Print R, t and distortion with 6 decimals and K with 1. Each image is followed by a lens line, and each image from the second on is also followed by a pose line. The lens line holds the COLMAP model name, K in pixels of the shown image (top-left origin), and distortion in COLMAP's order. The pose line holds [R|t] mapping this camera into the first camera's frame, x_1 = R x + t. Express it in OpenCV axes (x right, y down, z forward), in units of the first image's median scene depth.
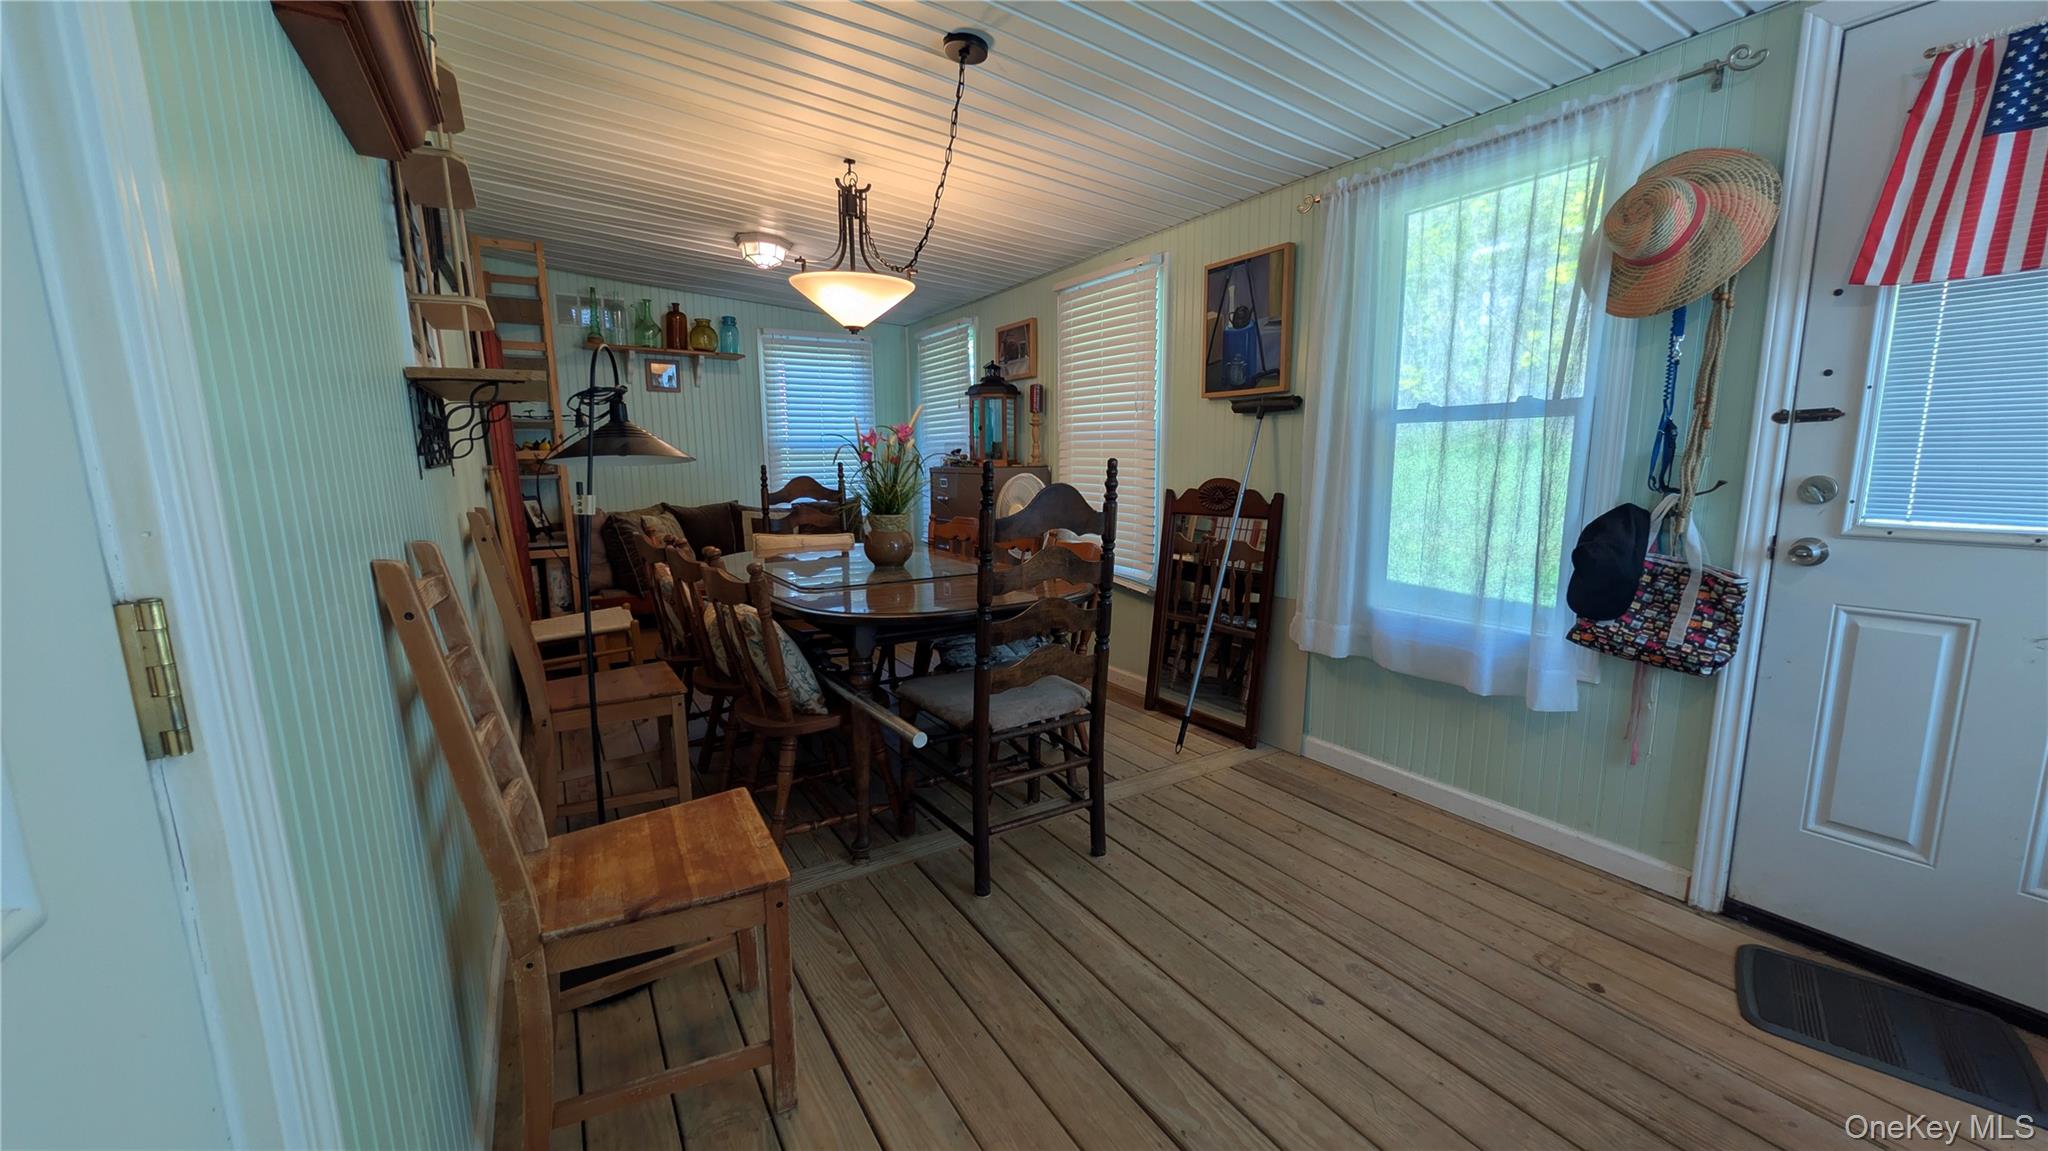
lens RADIAL K [[776.8, 0, 1022.1], [0, 776.8, 582.3], [0, 0, 1]] dist [-0.000668, -0.000078]
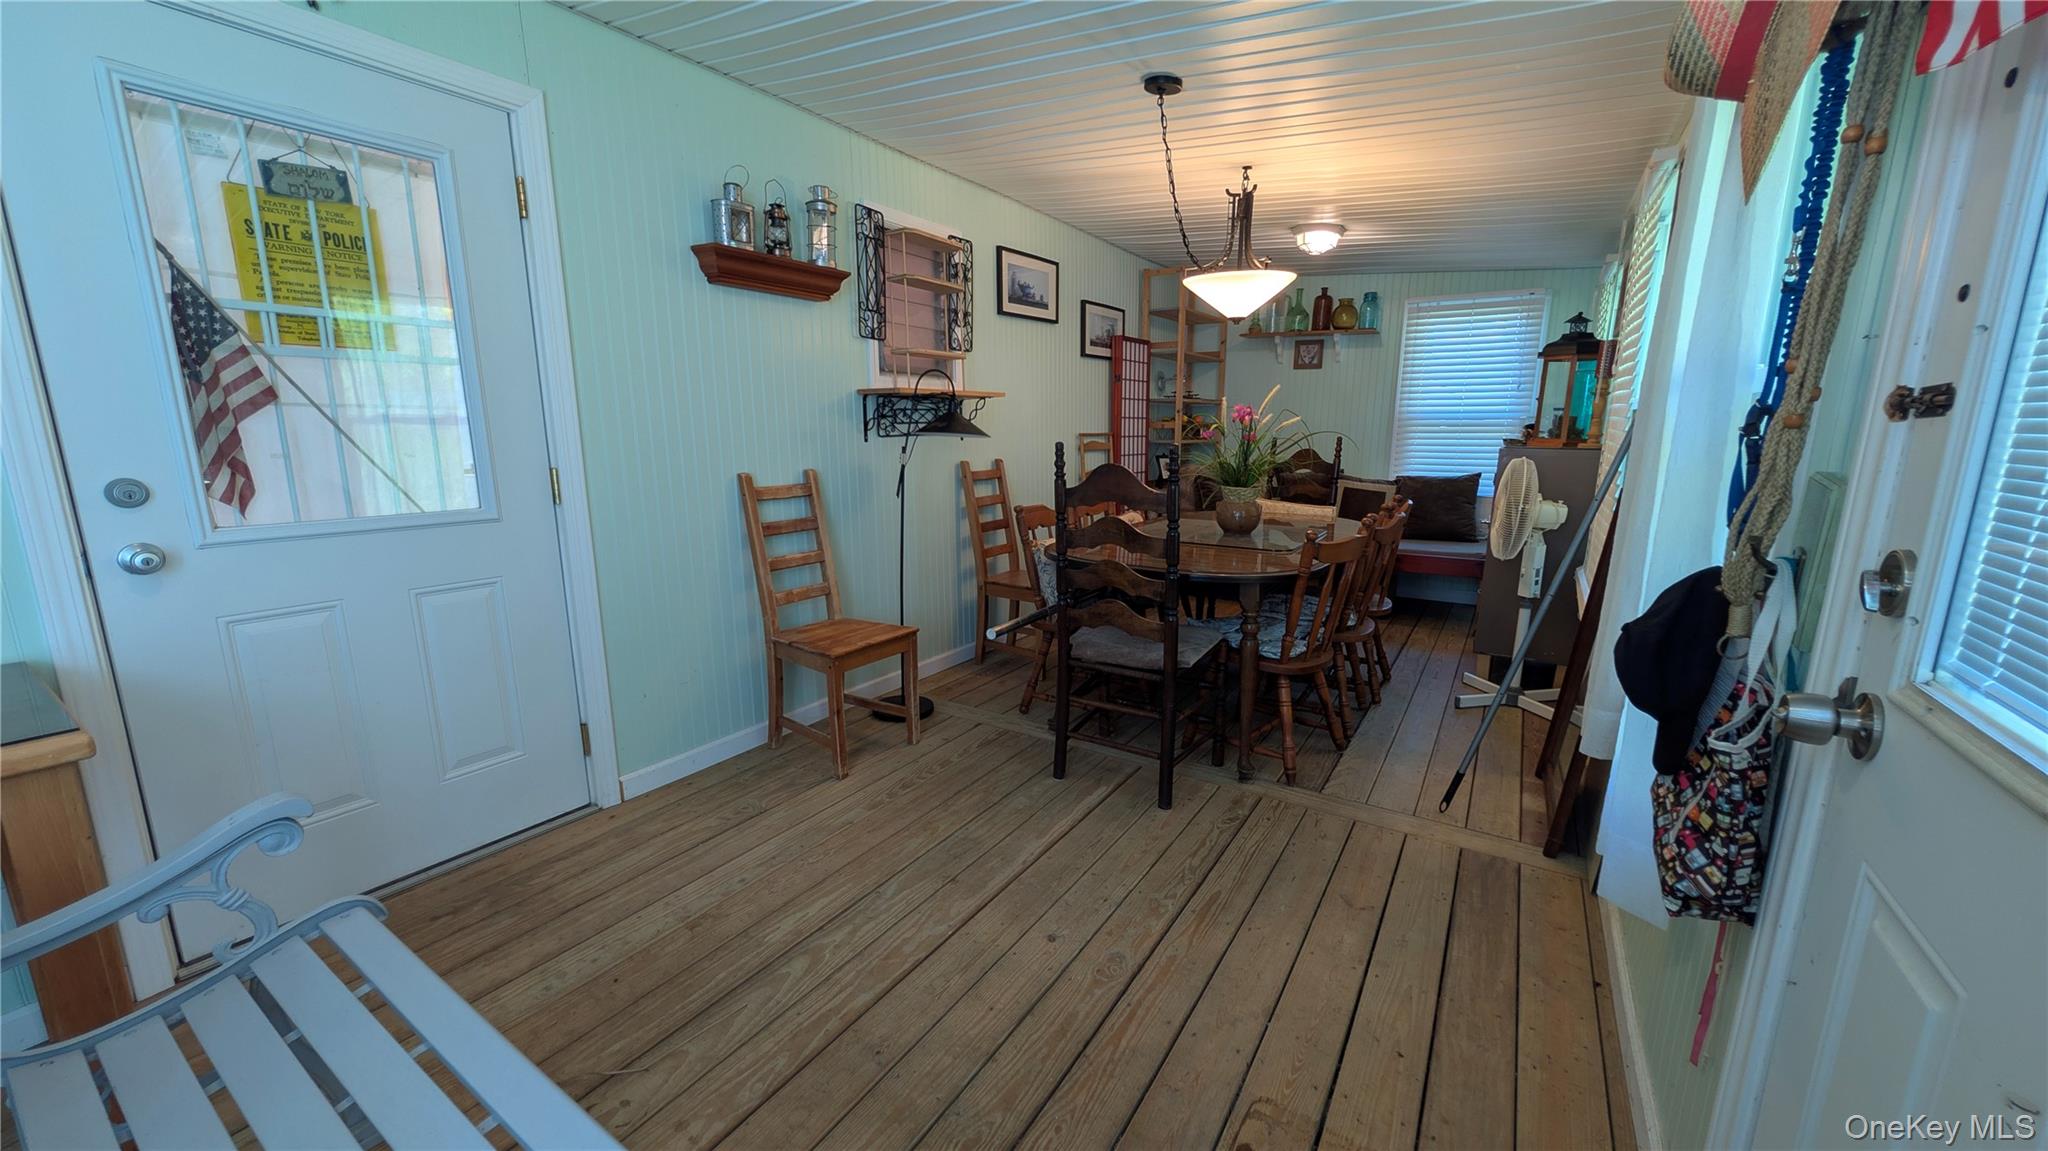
lens RADIAL K [[776.8, 0, 1022.0], [0, 776.8, 579.9], [0, 0, 1]] dist [-0.000668, -0.000078]
pose [[0.436938, 0.192191, -0.878719, 0.872406], [-0.152707, 0.978575, 0.138098, -0.078854], [0.886434, 0.073846, 0.456926, 0.291397]]
